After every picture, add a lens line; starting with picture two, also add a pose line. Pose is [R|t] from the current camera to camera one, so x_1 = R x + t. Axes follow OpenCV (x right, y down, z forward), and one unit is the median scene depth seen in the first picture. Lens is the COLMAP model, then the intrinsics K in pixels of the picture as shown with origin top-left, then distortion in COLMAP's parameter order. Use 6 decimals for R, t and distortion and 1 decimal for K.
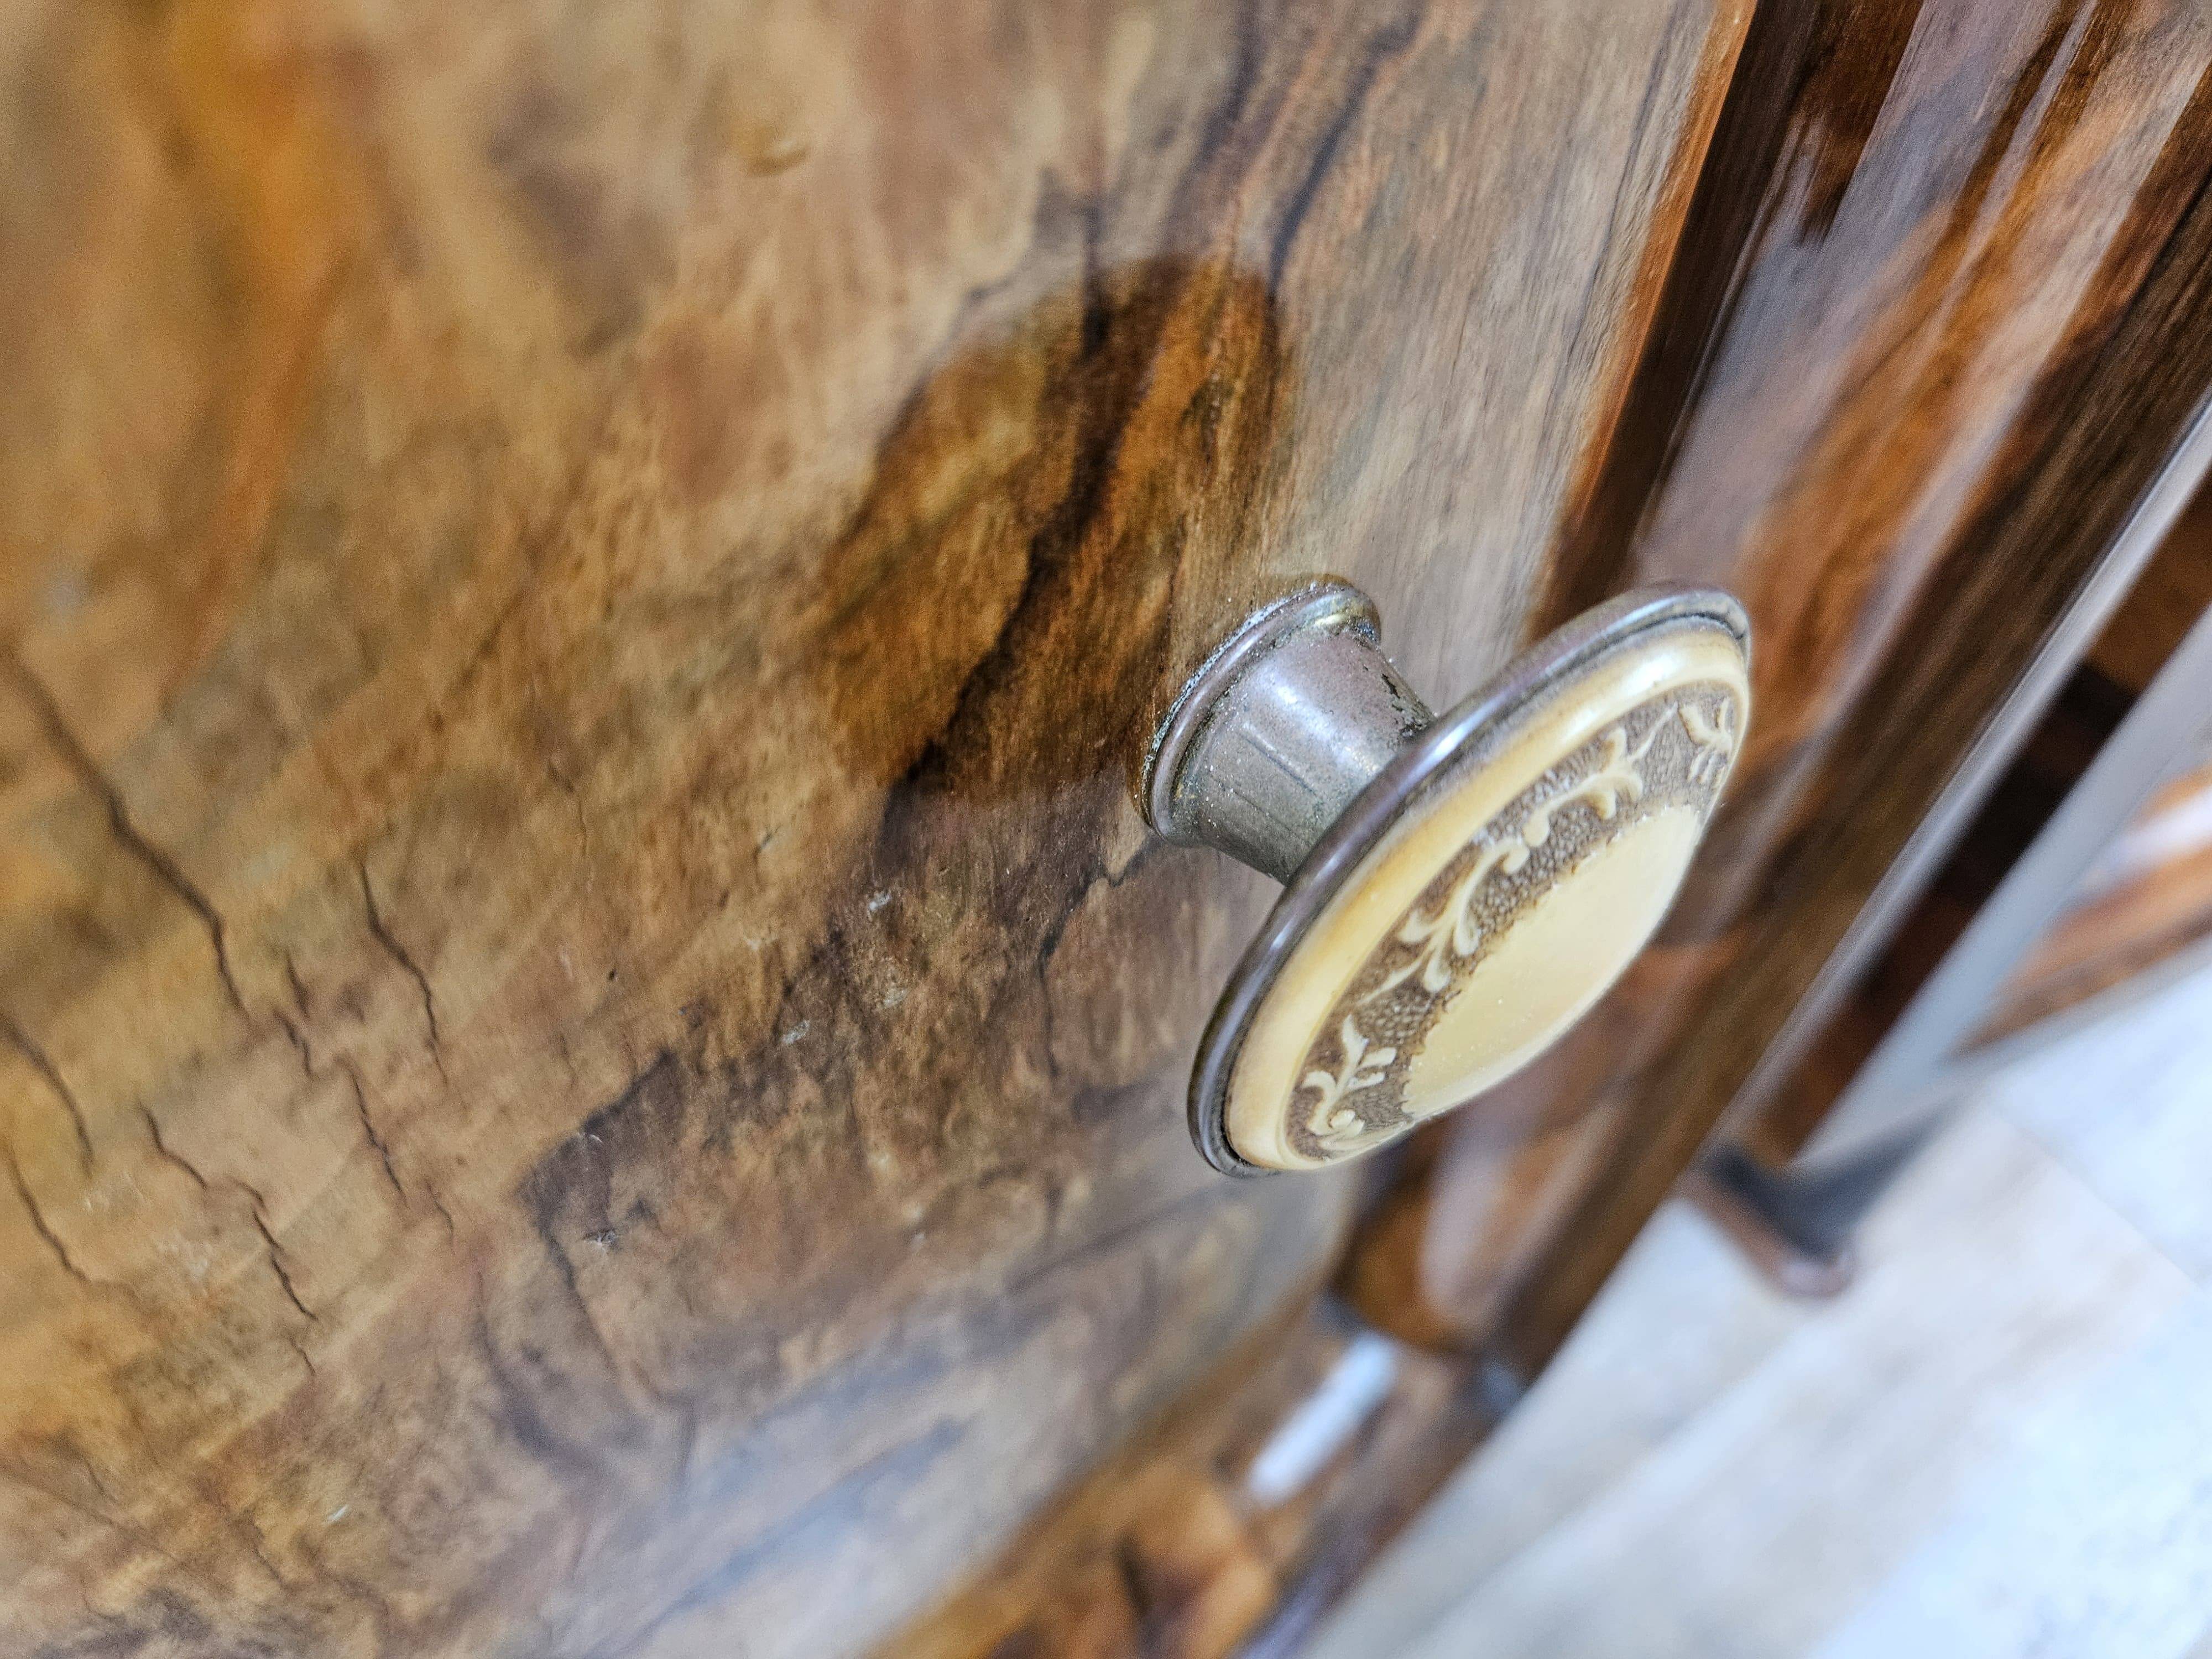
lens RADIAL K [[1676.1, 0, 1106.0], [0, 1676.1, 829.5], [0, 0, 1]] dist [0.002108, -0.079473]
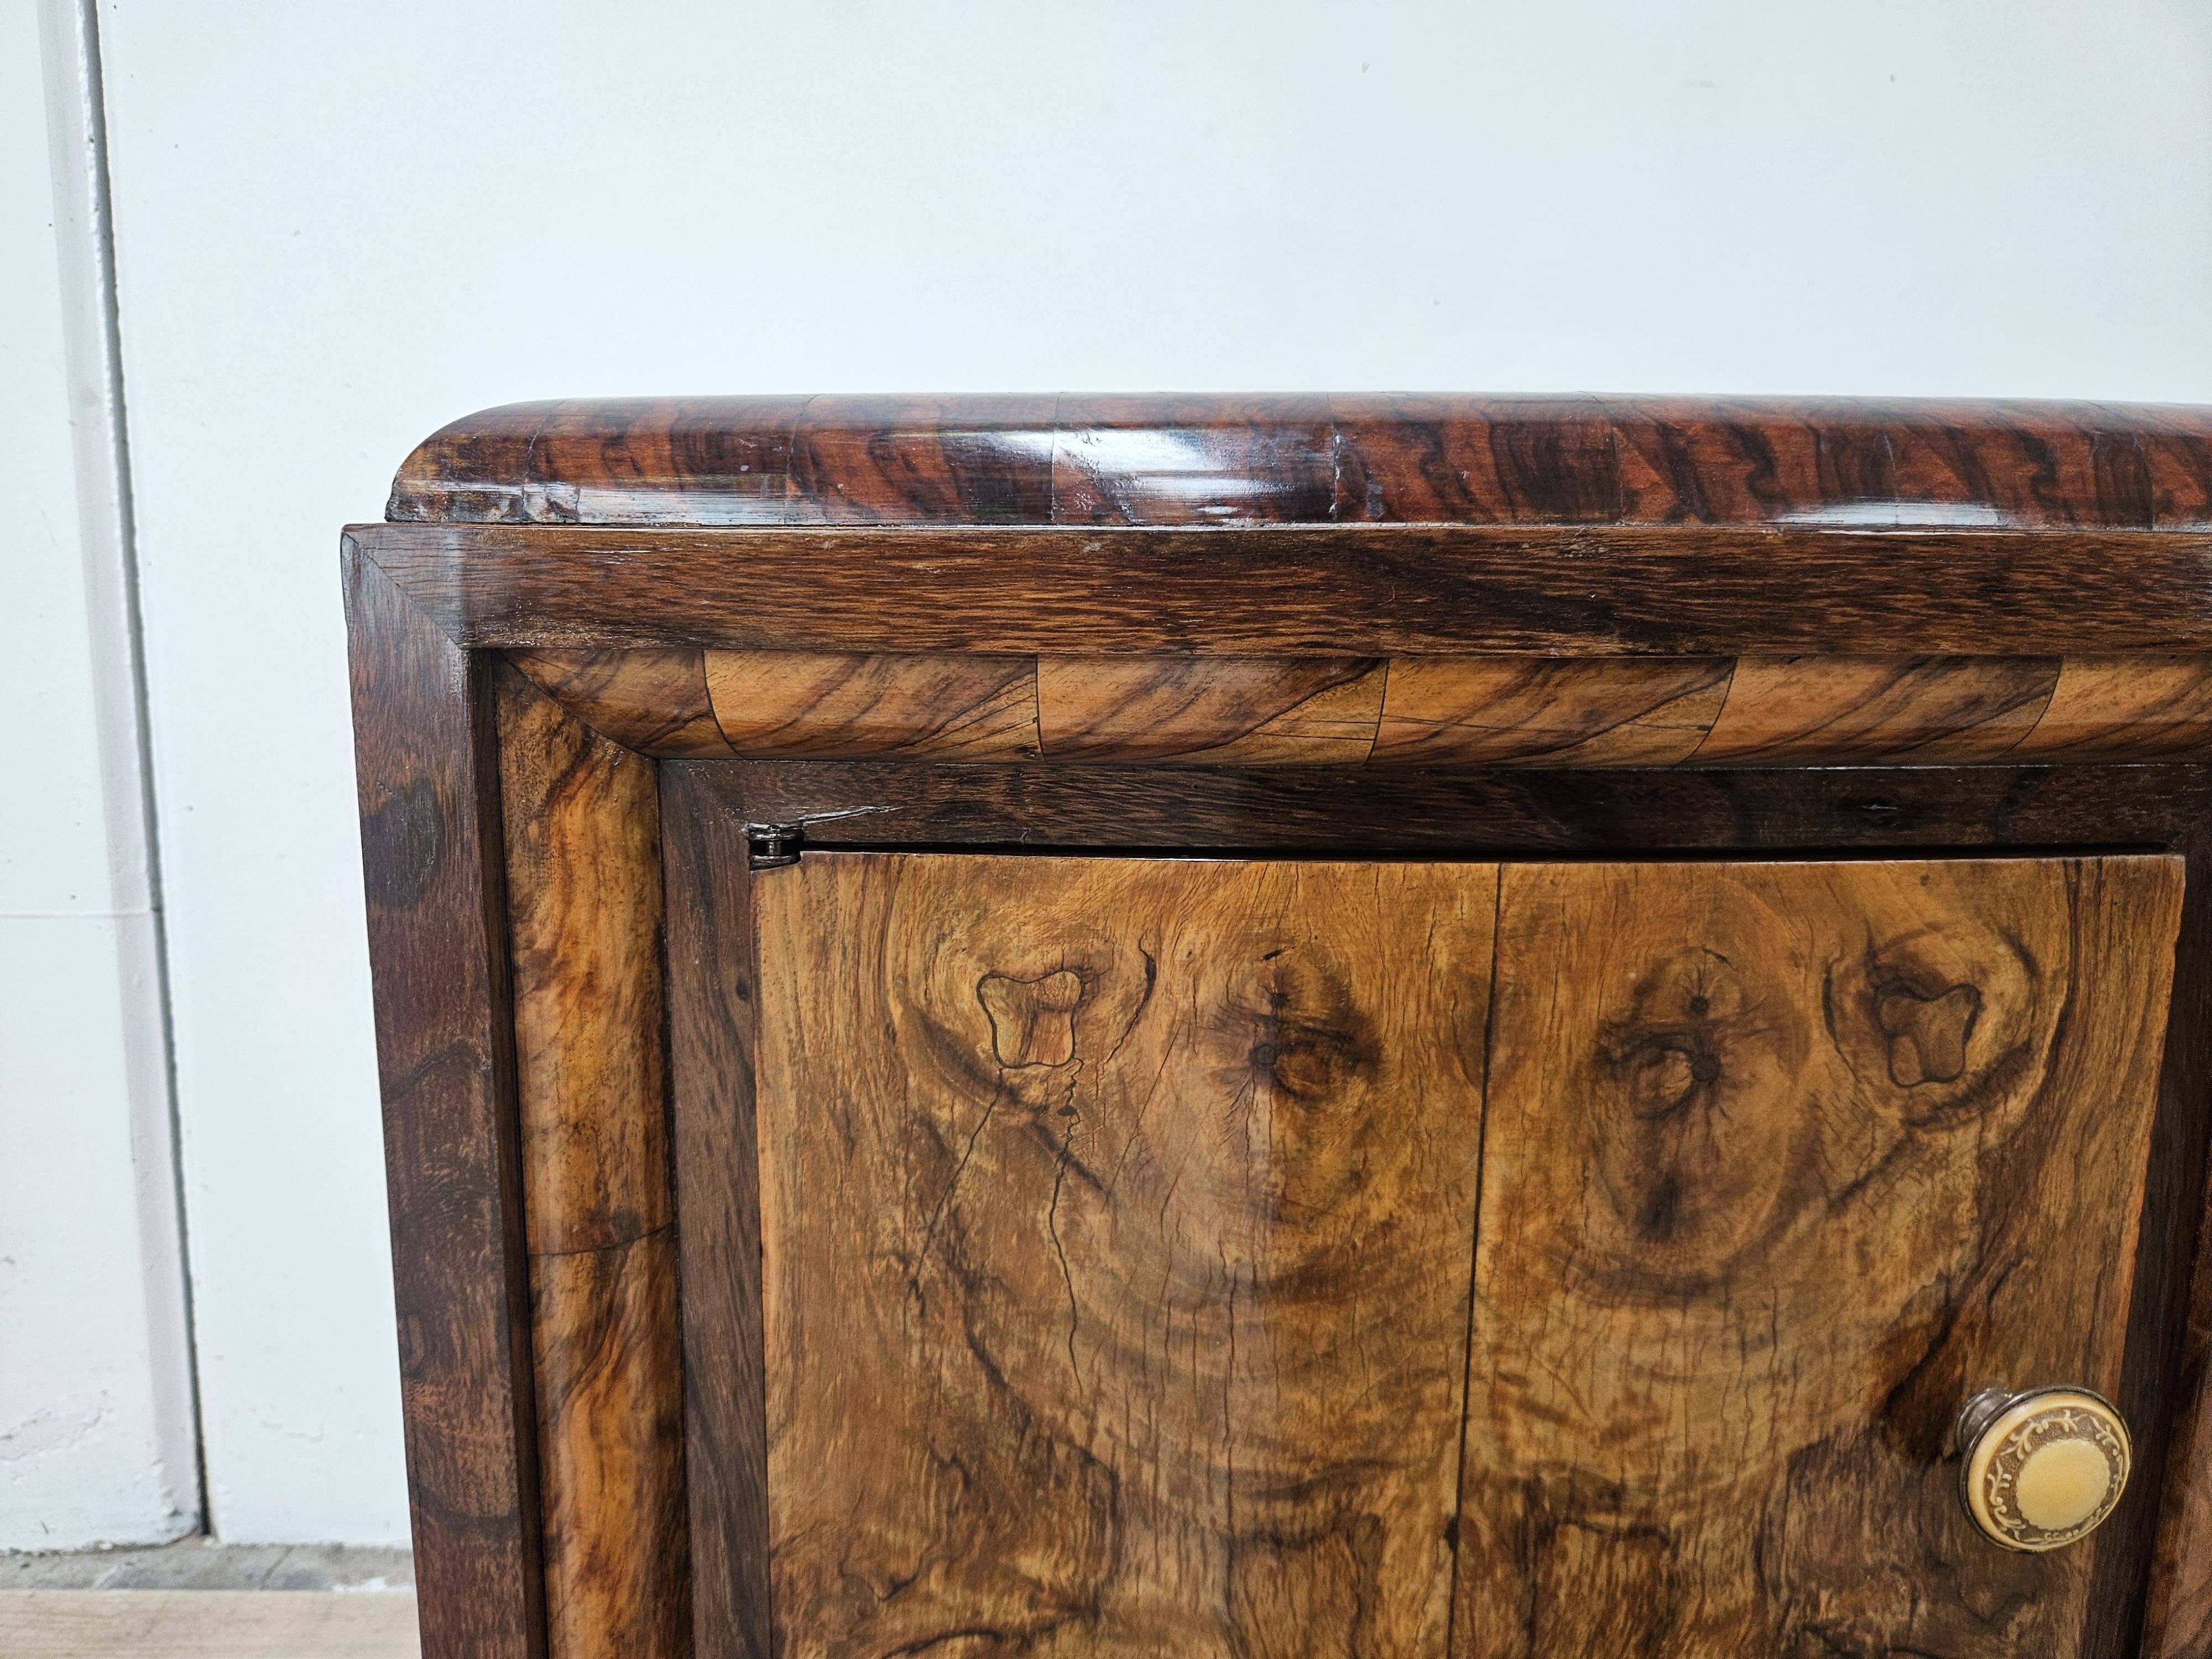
lens RADIAL K [[1525.8, 0, 1089.7], [0, 1525.8, 823.7], [0, 0, 1]] dist [0.042967, -0.056719]
pose [[0.839891, 0.047936, -0.540634, 0.256304], [-0.392225, 0.742114, -0.543531, 2.151975], [0.375158, 0.668557, 0.642097, -3.915261]]
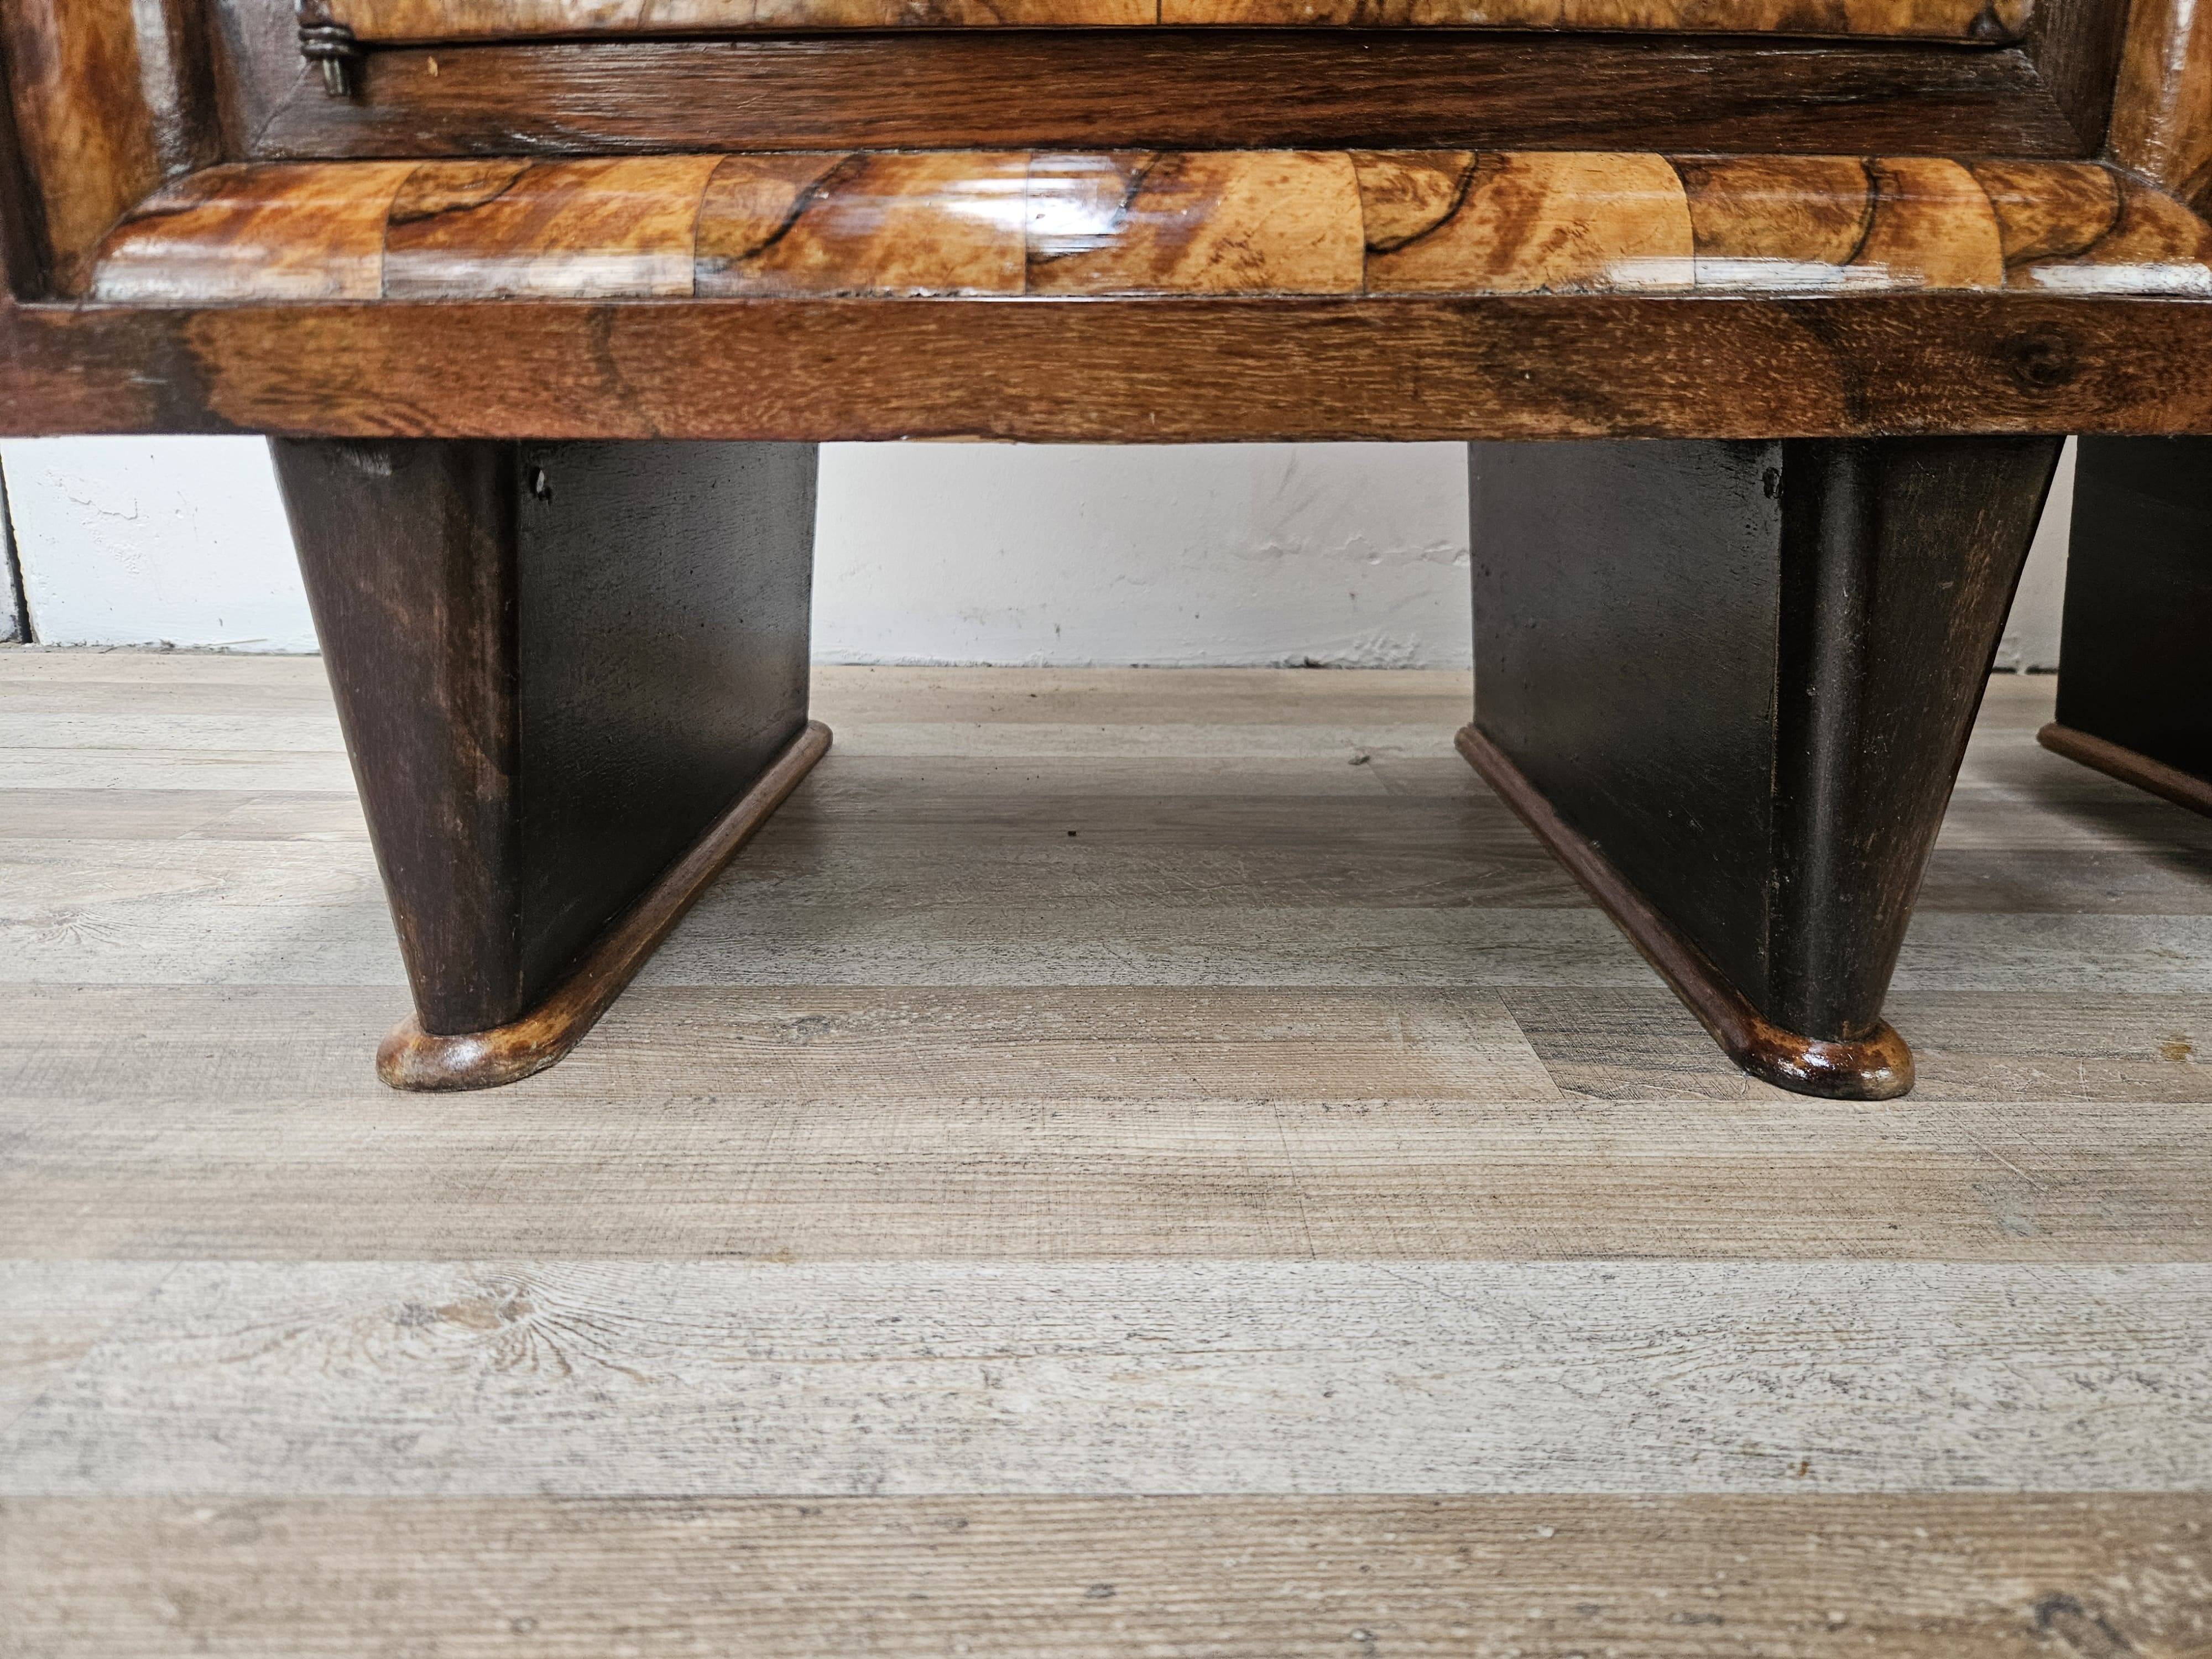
lens RADIAL K [[1507.9, 0, 1120.8], [0, 1507.9, 822.6], [0, 0, 1]] dist [0.055526, -0.053411]
pose [[0.828552, 0.113263, -0.548336, 0.739006], [-0.400925, 0.803631, -0.439814, 5.041304], [0.390845, 0.584251, 0.711260, 0.798561]]
